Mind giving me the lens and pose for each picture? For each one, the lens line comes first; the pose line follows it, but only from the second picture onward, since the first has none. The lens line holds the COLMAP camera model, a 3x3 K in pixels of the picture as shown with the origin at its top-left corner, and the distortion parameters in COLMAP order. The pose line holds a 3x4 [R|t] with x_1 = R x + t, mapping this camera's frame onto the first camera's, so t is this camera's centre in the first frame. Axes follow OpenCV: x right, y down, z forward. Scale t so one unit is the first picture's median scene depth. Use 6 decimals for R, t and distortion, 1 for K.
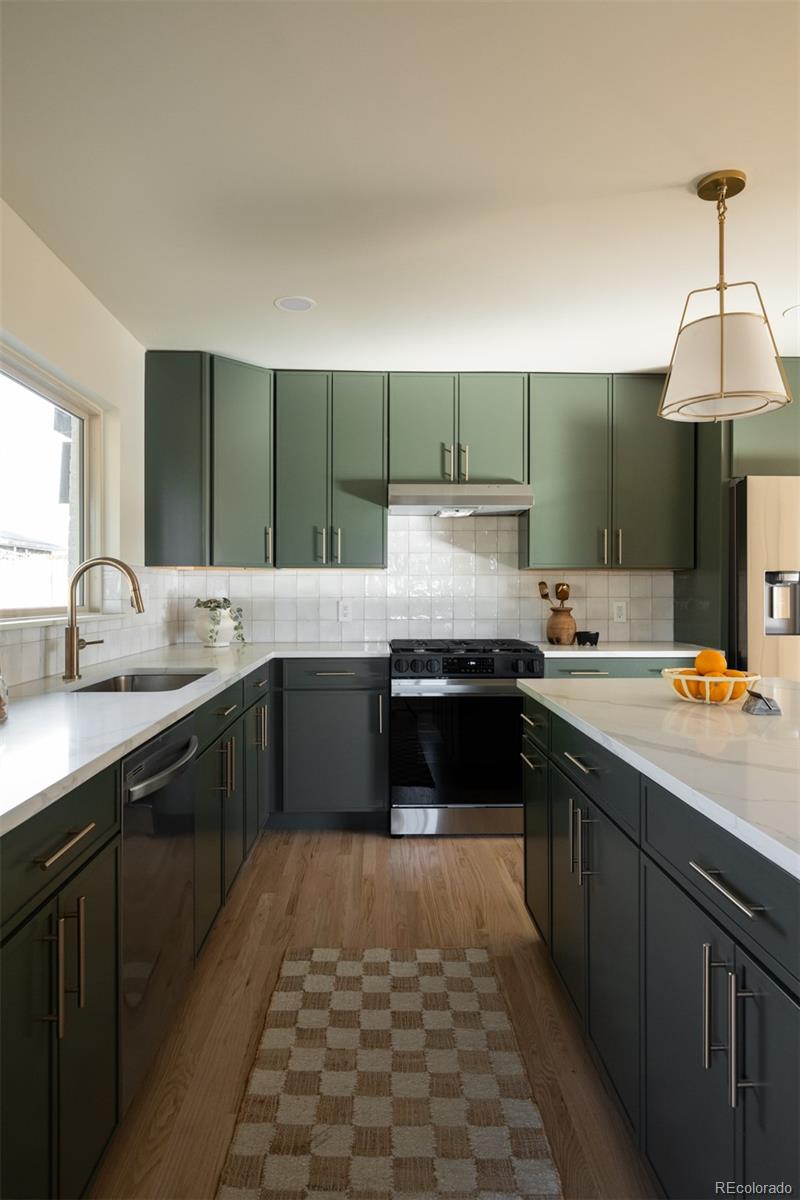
lens RADIAL K [[742.1, 0, 398.8], [0, 742.1, 601.7], [0, 0, 1]] dist [-0.001692, 0.000958]
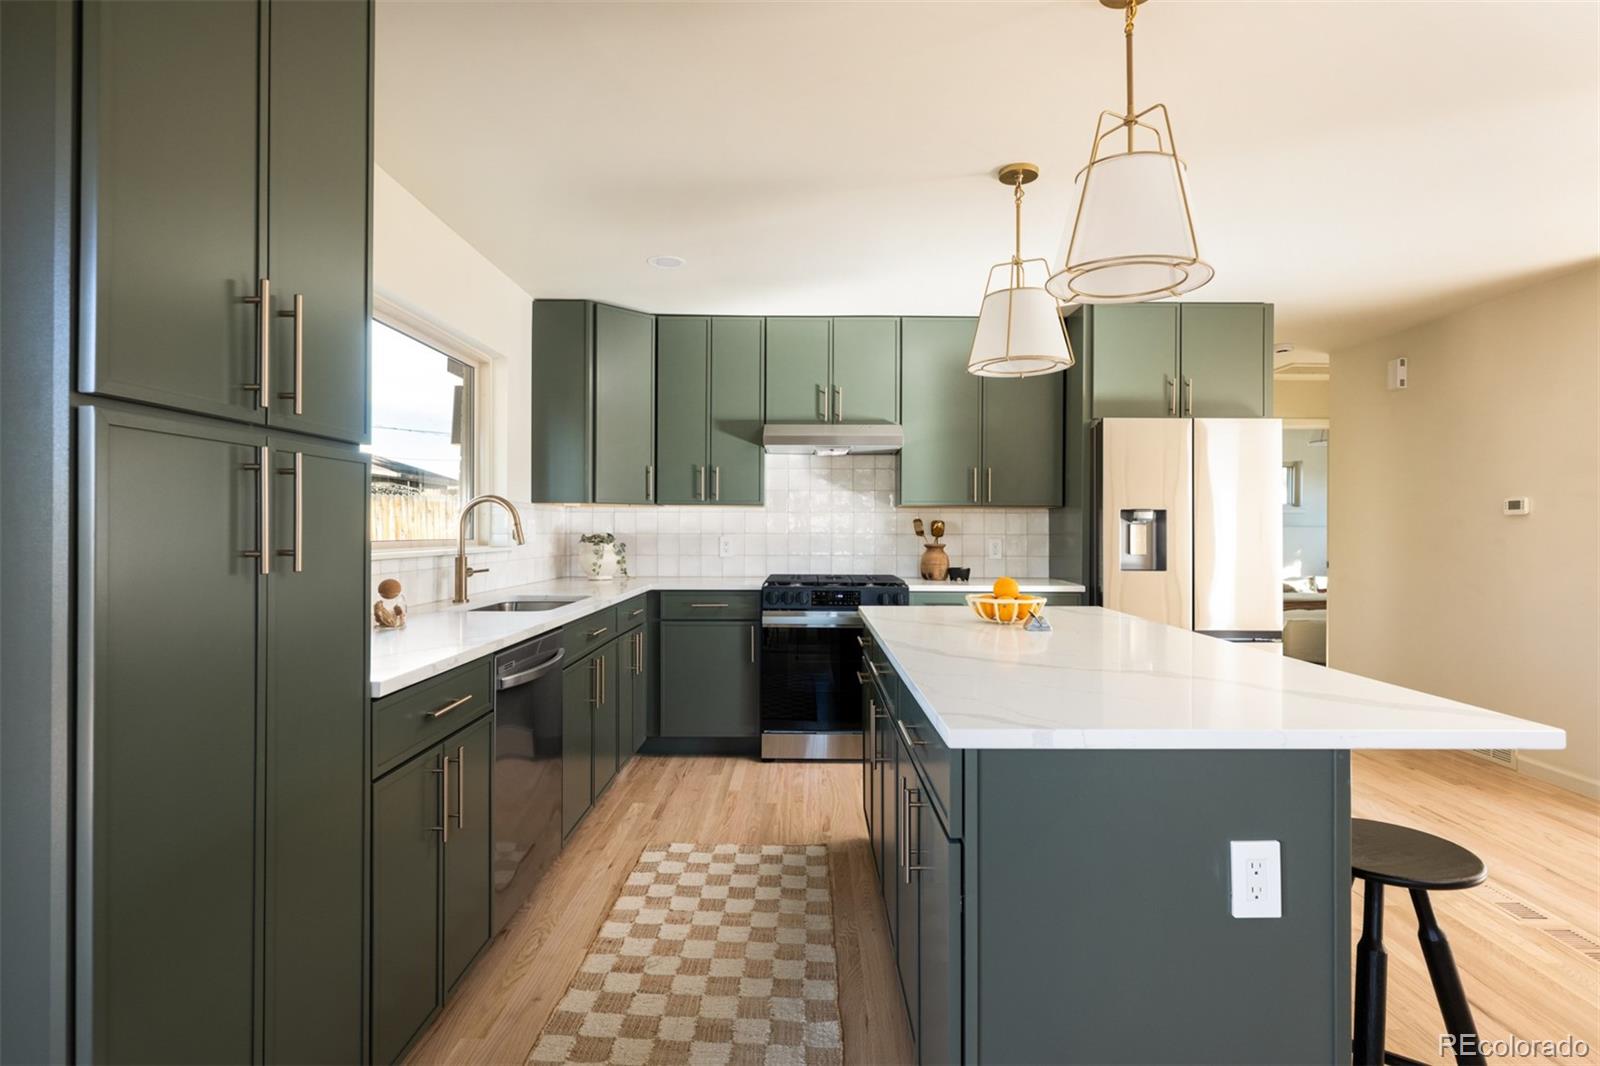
lens RADIAL K [[810.1, 0, 798.9], [0, 810.1, 540.7], [0, 0, 1]] dist [0.000742, -0.000023]
pose [[0.999611, 0.004065, -0.027603, 0.074206], [-0.004083, 0.999991, -0.000576, 0.005565], [0.027600, 0.000688, 0.999619, -0.150681]]
